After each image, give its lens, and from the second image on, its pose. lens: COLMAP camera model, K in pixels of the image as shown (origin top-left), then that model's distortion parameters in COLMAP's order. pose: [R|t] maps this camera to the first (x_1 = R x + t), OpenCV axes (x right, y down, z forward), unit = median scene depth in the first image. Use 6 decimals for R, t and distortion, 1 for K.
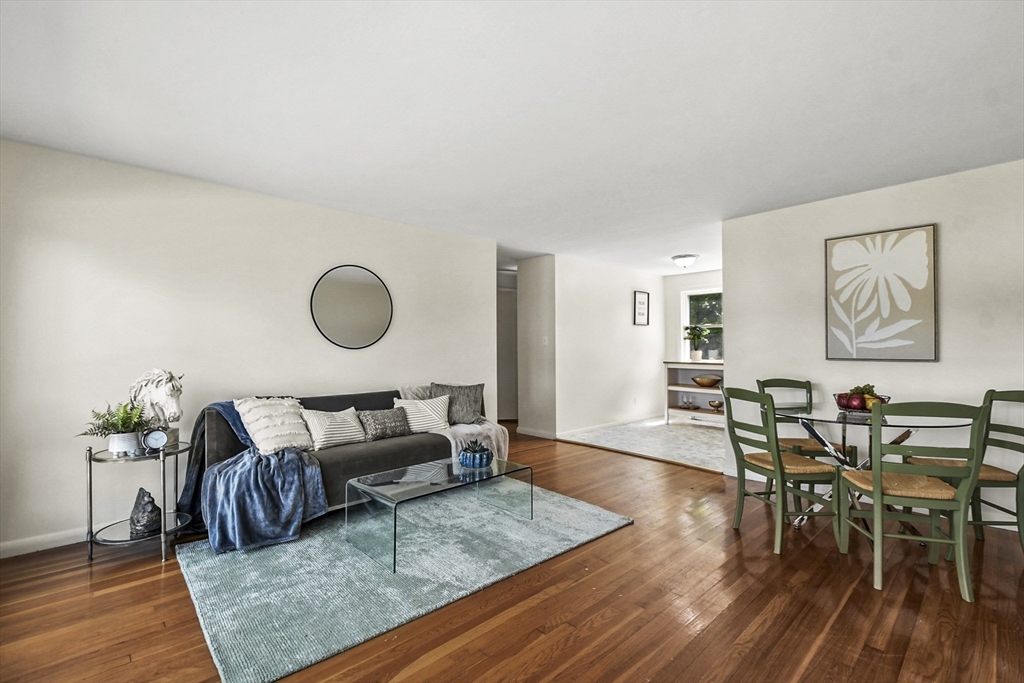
lens RADIAL K [[452.8, 0, 509.4], [0, 452.8, 341.8], [0, 0, 1]] dist [-0.001546, -0.000847]
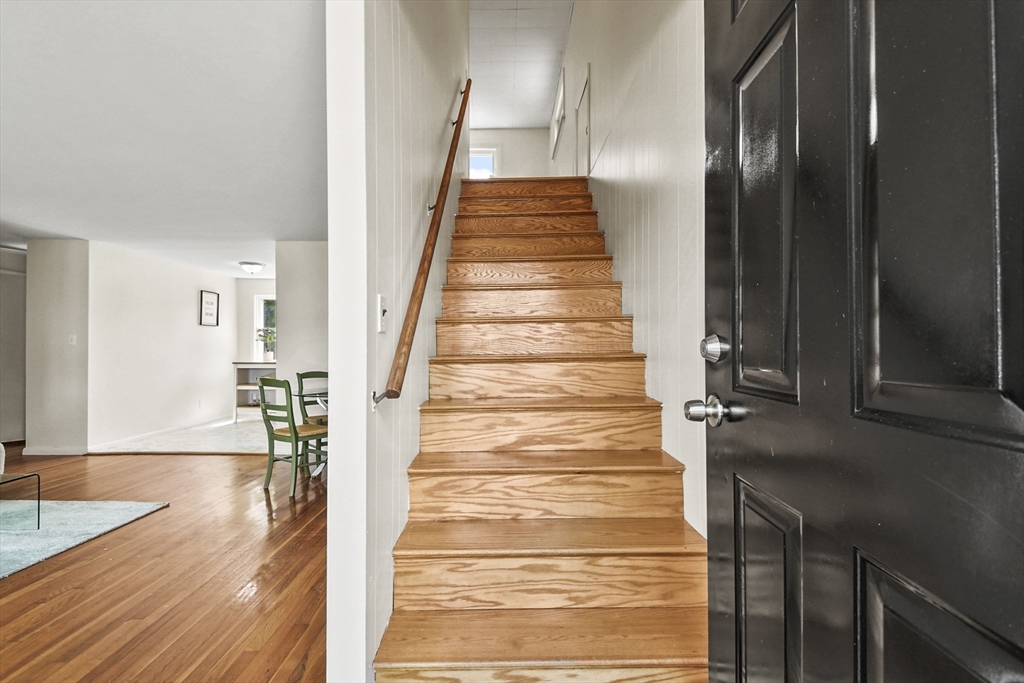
lens RADIAL K [[450.3, 0, 515.3], [0, 450.3, 342.5], [0, 0, 1]] dist [-0.013263, -0.001228]
pose [[0.664076, 0.008361, 0.747619, 0.016189], [-0.005122, 0.999965, -0.006633, 0.005423], [-0.747648, 0.000575, 0.664095, -0.286242]]
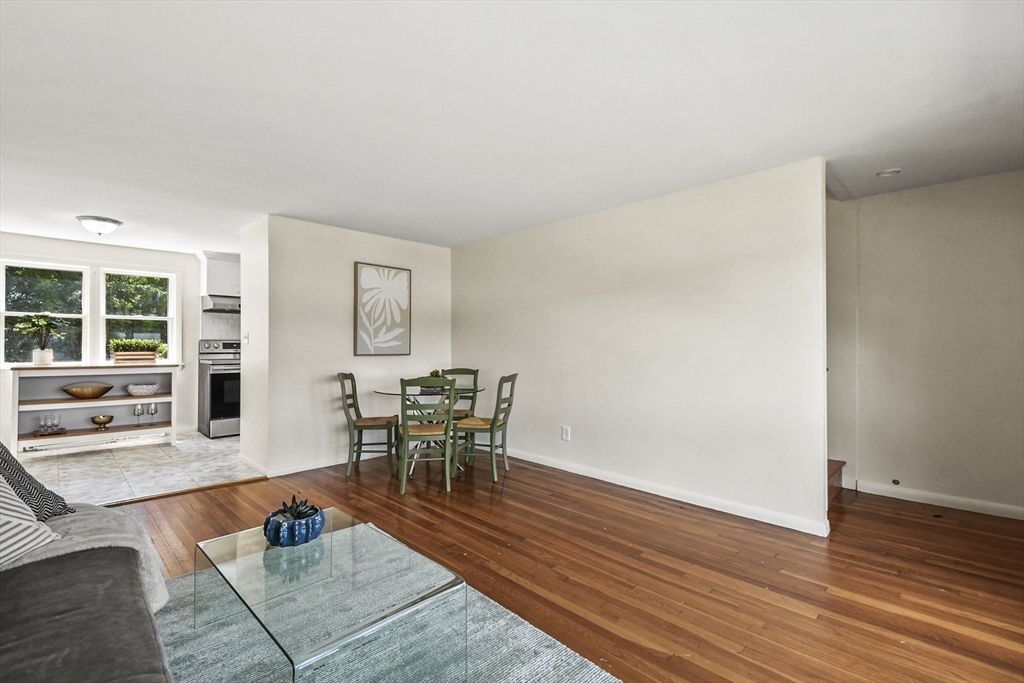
lens RADIAL K [[460.7, 0, 493.4], [0, 460.7, 341.6], [0, 0, 1]] dist [-0.004447, -0.000859]
pose [[-0.025905, 0.008844, 0.999625, -0.613222], [-0.014463, 0.999853, -0.009221, 0.005308], [-0.999560, -0.014697, -0.025774, 0.644717]]
